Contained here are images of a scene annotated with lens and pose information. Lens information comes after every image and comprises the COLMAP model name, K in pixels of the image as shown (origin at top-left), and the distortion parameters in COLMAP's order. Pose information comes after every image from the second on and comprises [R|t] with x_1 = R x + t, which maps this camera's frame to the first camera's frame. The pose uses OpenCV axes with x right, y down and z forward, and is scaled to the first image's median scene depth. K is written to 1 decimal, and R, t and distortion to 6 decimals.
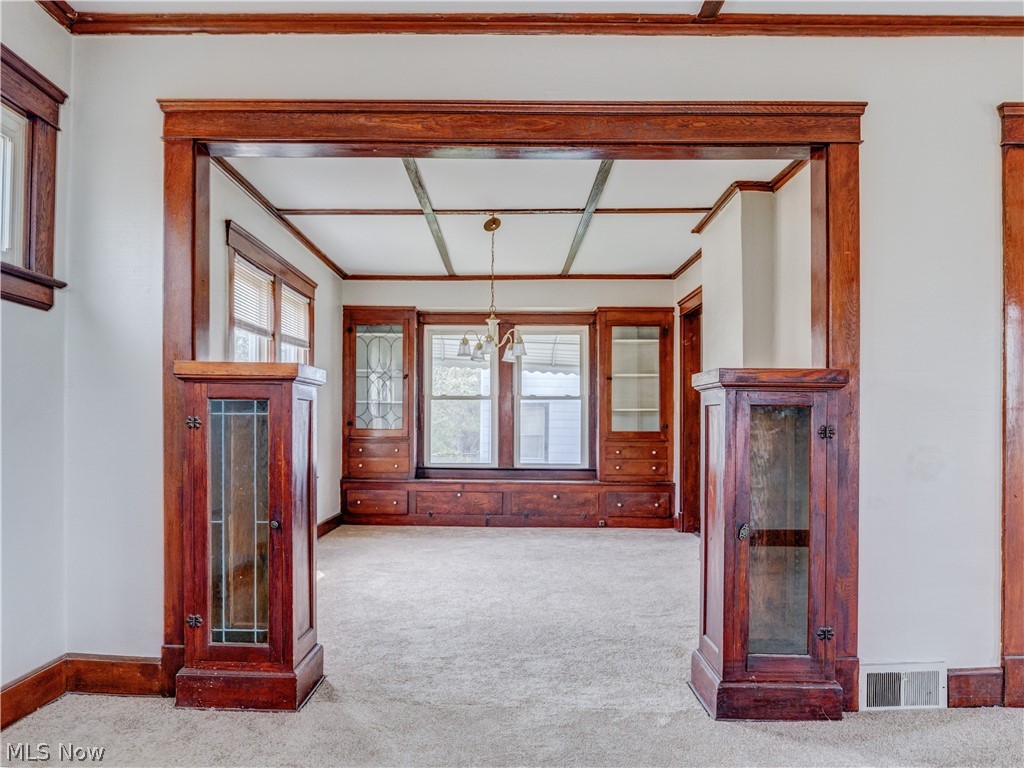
lens RADIAL K [[661.0, 0, 510.0], [0, 661.0, 421.7], [0, 0, 1]] dist [-0.024526, -0.001503]
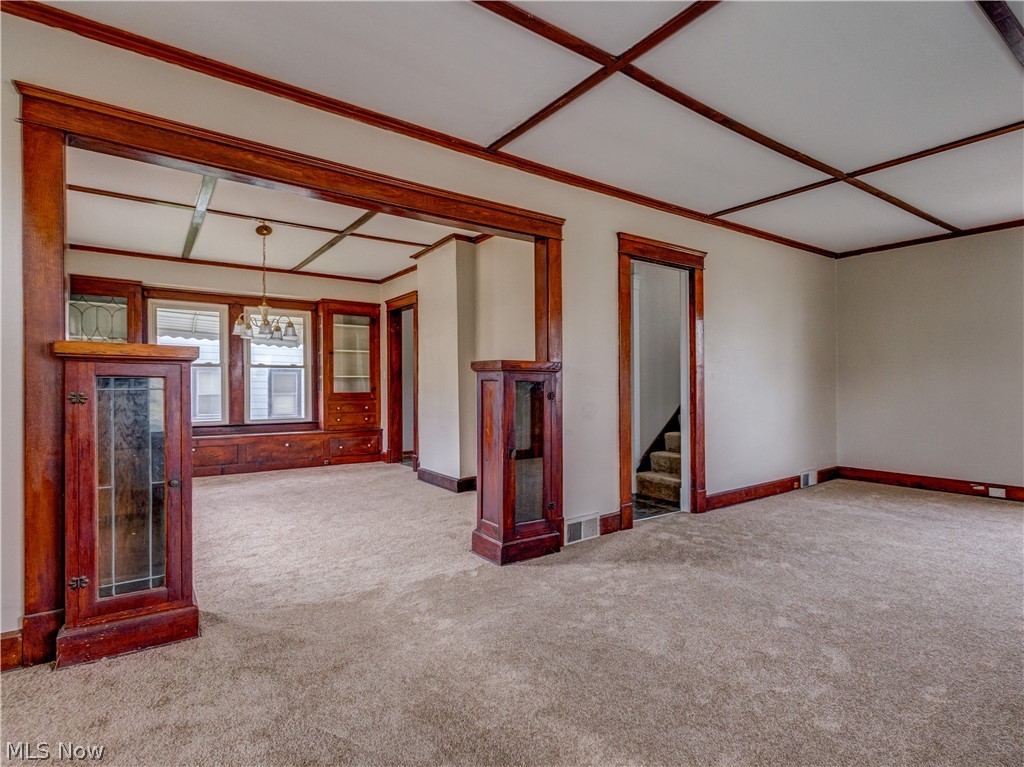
lens RADIAL K [[513.1, 0, 488.1], [0, 513.1, 376.7], [0, 0, 1]] dist [0.000942, -0.001005]
pose [[0.826349, -0.000528, 0.563158, -0.379407], [0.003854, 0.999981, -0.004719, -0.025762], [-0.563145, 0.006070, 0.826336, -0.071215]]
